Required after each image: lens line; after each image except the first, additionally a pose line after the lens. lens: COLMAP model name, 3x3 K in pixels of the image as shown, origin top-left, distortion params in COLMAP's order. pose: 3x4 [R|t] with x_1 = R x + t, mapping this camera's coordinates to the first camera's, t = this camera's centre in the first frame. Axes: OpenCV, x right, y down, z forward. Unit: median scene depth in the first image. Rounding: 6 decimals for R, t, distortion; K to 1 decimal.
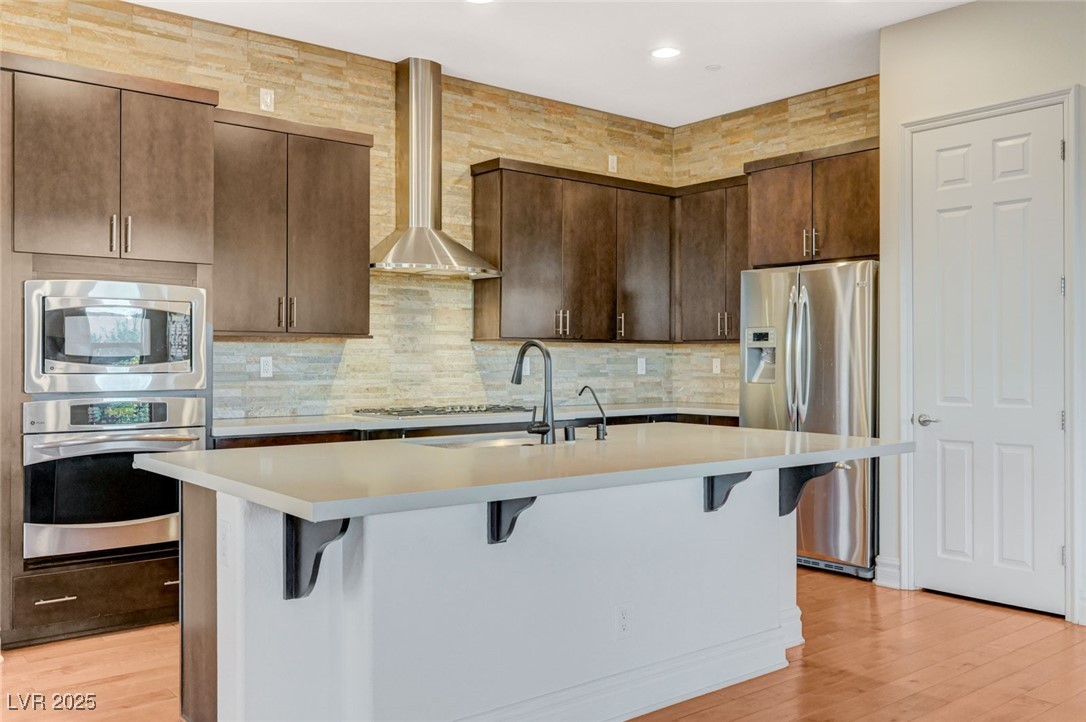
lens RADIAL K [[940.6, 0, 546.9], [0, 940.6, 355.8], [0, 0, 1]] dist [0.008155, -0.013362]
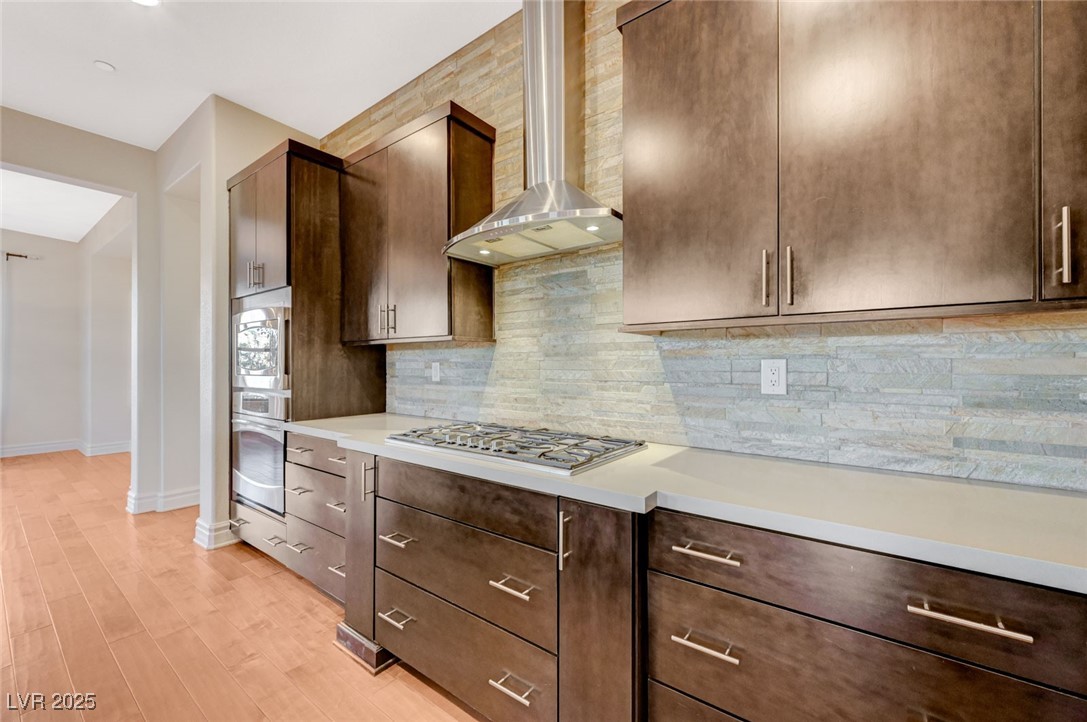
lens RADIAL K [[435.3, 0, 545.2], [0, 435.3, 363.5], [0, 0, 1]] dist [0.005205, -0.000504]
pose [[0.233416, -0.005864, -0.972359, 0.204966], [0.004726, 0.999977, -0.004896, 0.004894], [0.972365, -0.003452, 0.233438, 0.937881]]
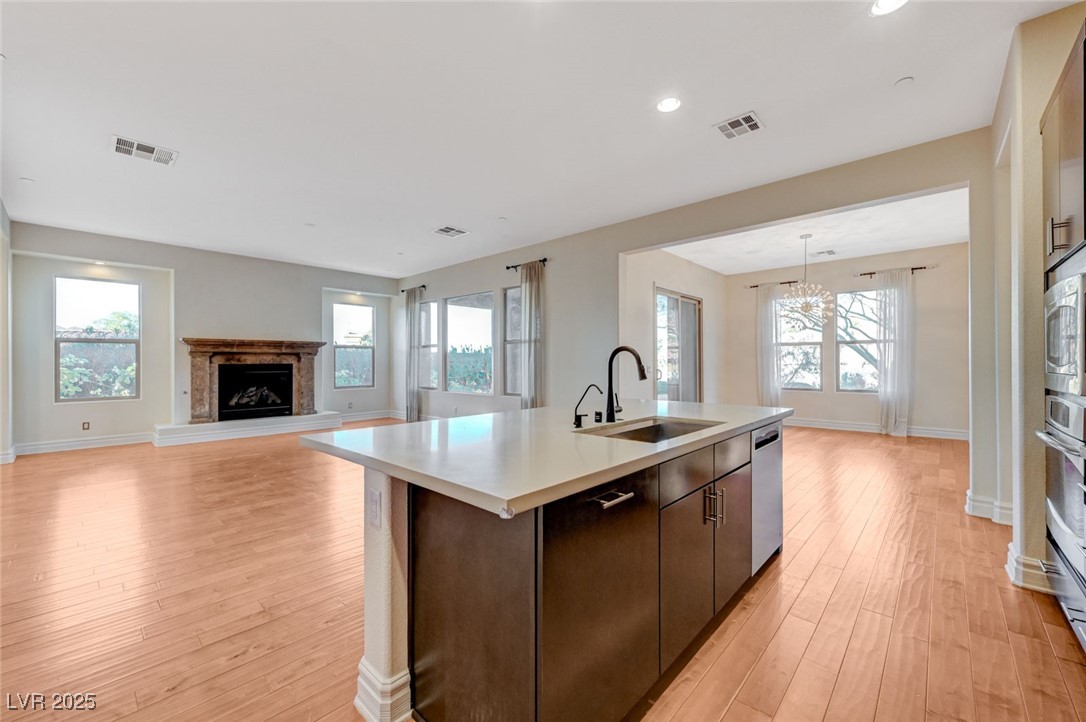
lens RADIAL K [[434.9, 0, 551.7], [0, 434.9, 361.7], [0, 0, 1]] dist [0.005205, -0.000504]
pose [[-0.989353, 0.002085, -0.145521, 0.109529], [0.002670, 0.999989, -0.003828, 0.004248], [0.145511, -0.004176, -0.989348, 1.032473]]
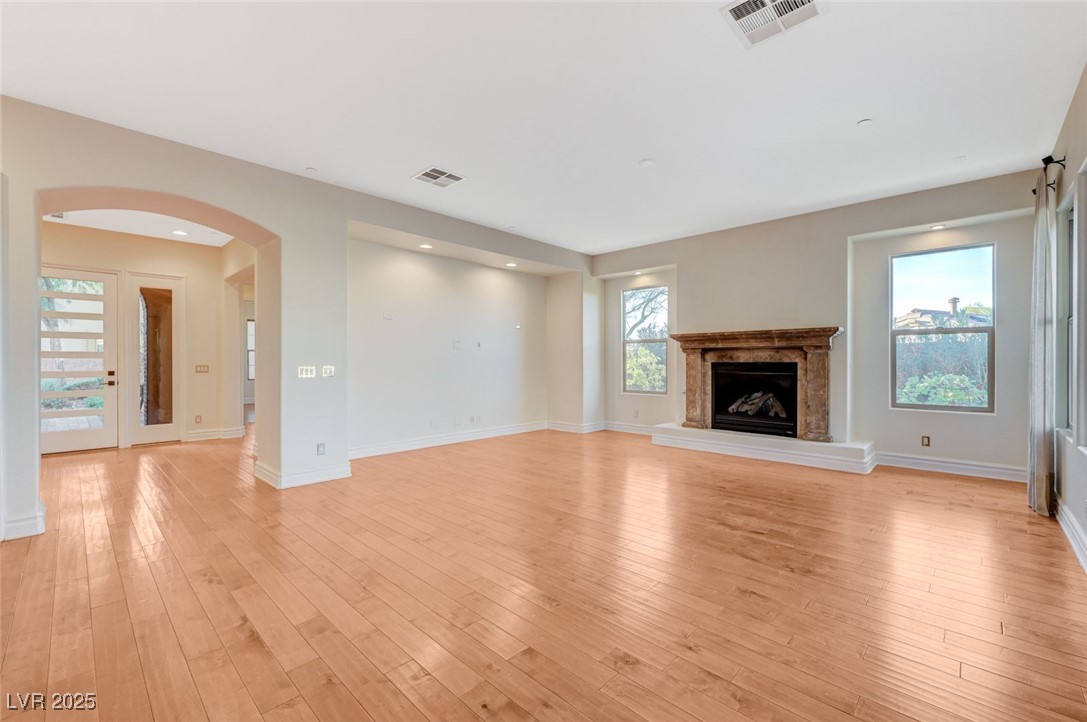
lens RADIAL K [[454.9, 0, 552.5], [0, 454.9, 359.2], [0, 0, 1]] dist [0.000627, -0.001119]
pose [[-0.134029, 0.001729, 0.990976, -0.188006], [-0.003053, 0.999993, -0.002158, -0.000135], [-0.990973, -0.003314, -0.134023, 0.189434]]
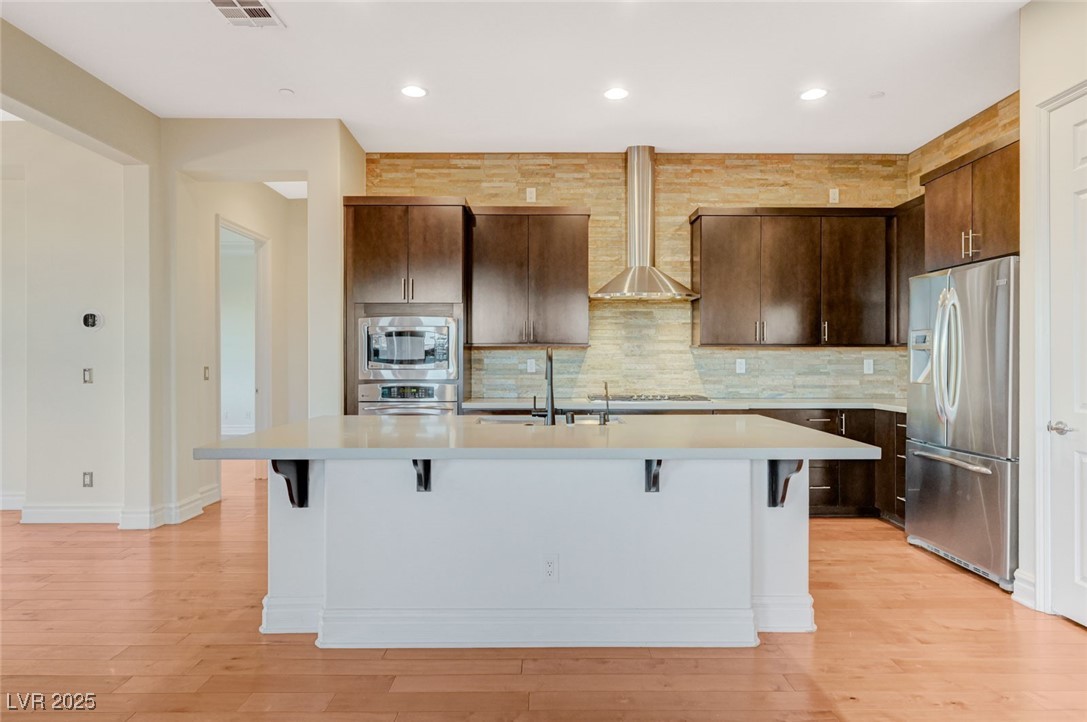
lens RADIAL K [[618.7, 0, 548.2], [0, 618.7, 361.0], [0, 0, 1]] dist [0.003078, 0.001208]
pose [[0.777082, 0.000101, -0.629399, 0.346667], [0.003166, 0.999987, 0.004069, -0.000141], [0.629391, -0.005155, 0.777072, 0.203518]]
